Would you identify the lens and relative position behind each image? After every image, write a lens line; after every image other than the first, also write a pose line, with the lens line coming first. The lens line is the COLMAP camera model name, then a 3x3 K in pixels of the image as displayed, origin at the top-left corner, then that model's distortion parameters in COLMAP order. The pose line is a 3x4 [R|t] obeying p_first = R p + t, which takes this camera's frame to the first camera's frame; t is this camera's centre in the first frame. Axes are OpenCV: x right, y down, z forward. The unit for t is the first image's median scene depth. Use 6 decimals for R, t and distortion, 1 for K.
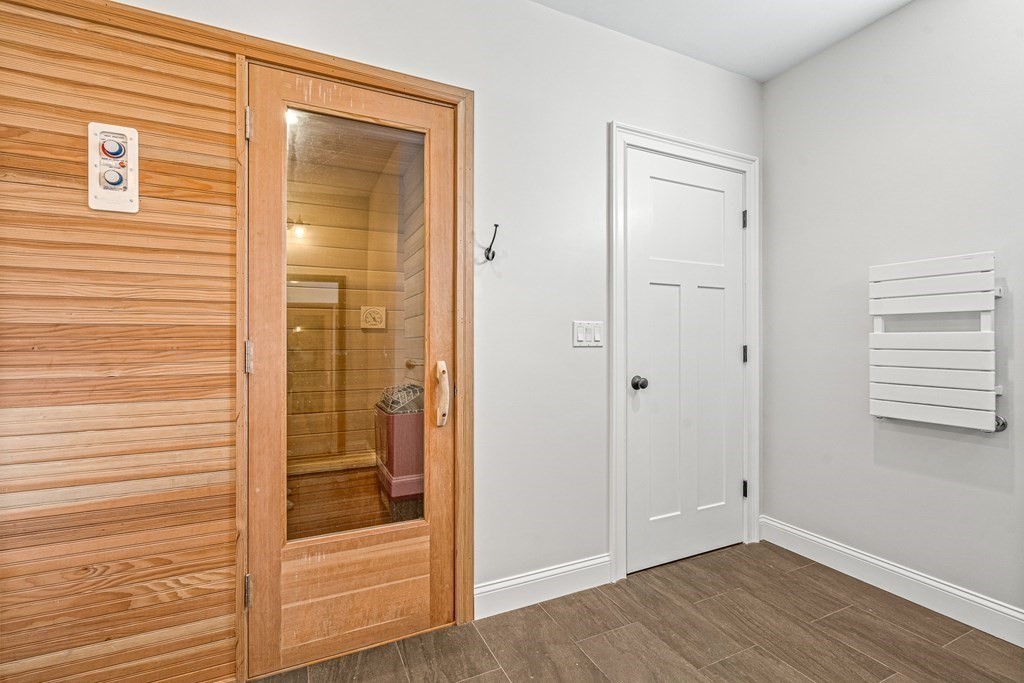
lens RADIAL K [[469.7, 0, 515.3], [0, 469.7, 338.9], [0, 0, 1]] dist [0.001938, 0.000436]
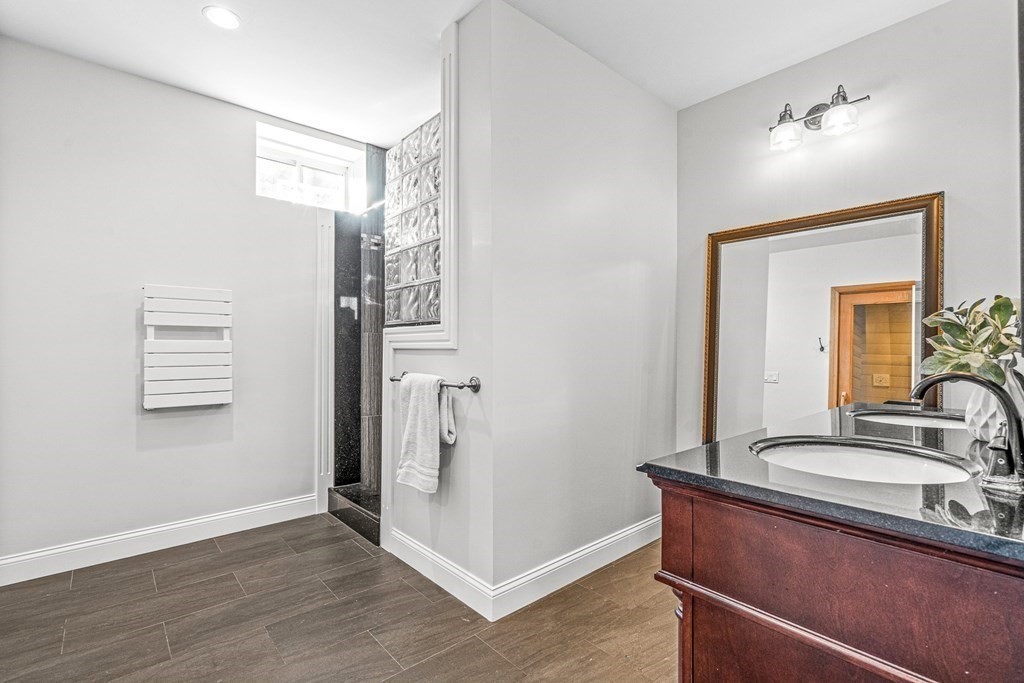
lens RADIAL K [[469.7, 0, 515.4], [0, 469.7, 344.8], [0, 0, 1]] dist [0.001938, 0.000436]
pose [[-0.278967, 0.009402, 0.960255, -0.657351], [0.000017, 0.999952, -0.009786, 0.012044], [-0.960301, -0.002714, -0.278953, 0.441208]]
